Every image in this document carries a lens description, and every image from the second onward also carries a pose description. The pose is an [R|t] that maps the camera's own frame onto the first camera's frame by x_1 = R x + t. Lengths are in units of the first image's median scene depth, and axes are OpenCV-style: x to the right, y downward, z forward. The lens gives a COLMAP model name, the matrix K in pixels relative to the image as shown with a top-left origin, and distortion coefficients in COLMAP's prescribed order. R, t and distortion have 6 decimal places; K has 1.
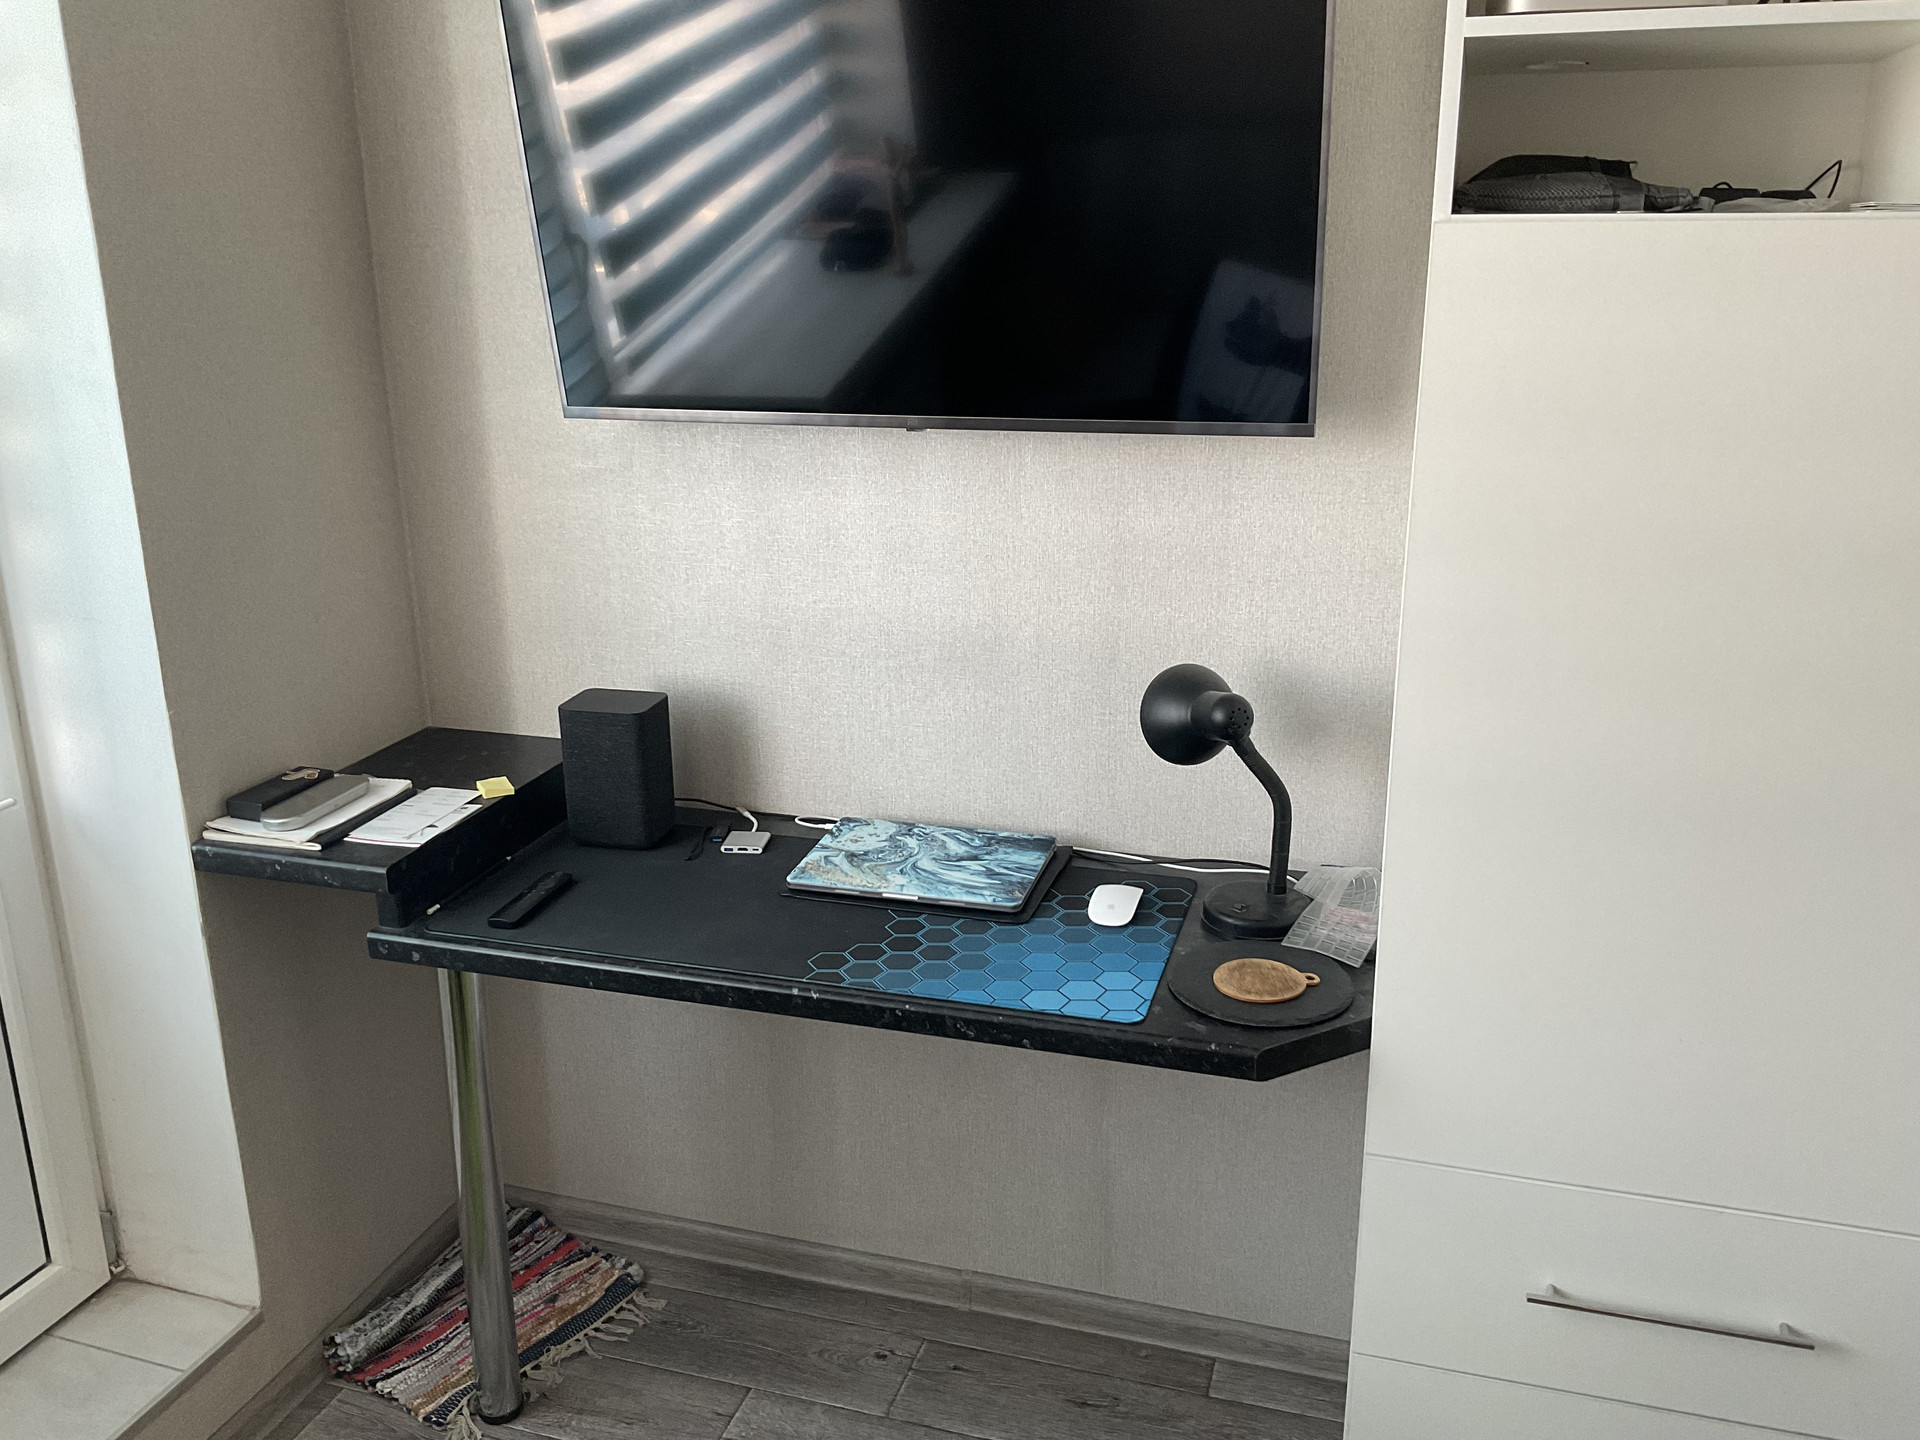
lens RADIAL K [[1597.1, 0, 943.0], [0, 1597.1, 715.7], [0, 0, 1]] dist [0.105839, -0.203492]
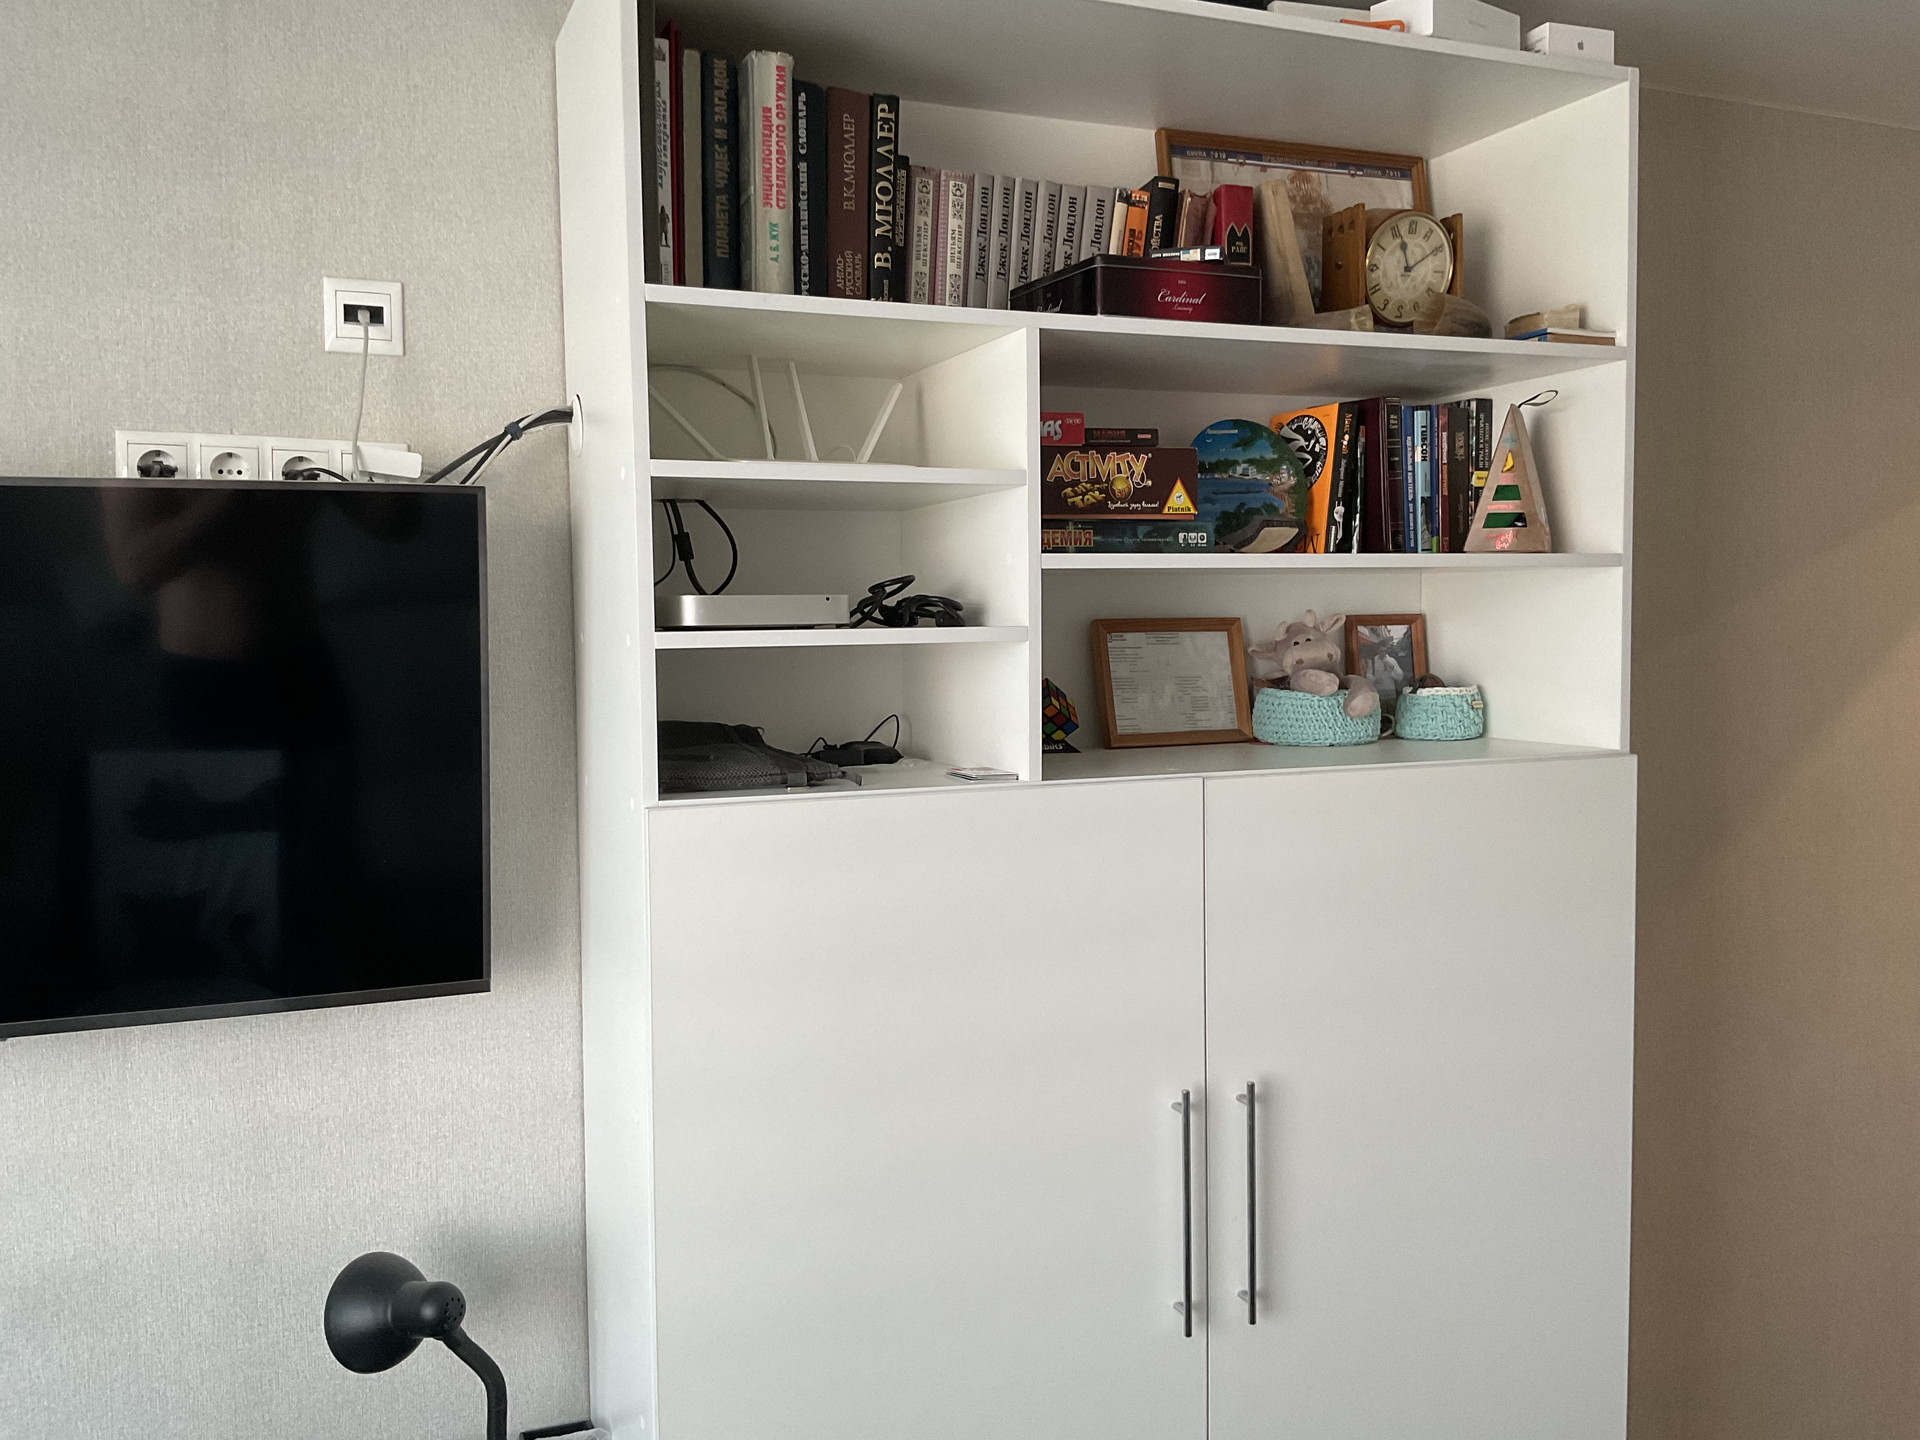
lens RADIAL K [[1597.1, 0, 943.0], [0, 1597.1, 715.7], [0, 0, 1]] dist [0.105839, -0.203492]
pose [[0.770608, -0.036510, 0.636262, -0.167340], [0.185370, 0.968034, -0.168962, -0.113317], [-0.609755, 0.248147, 0.752743, 0.049188]]
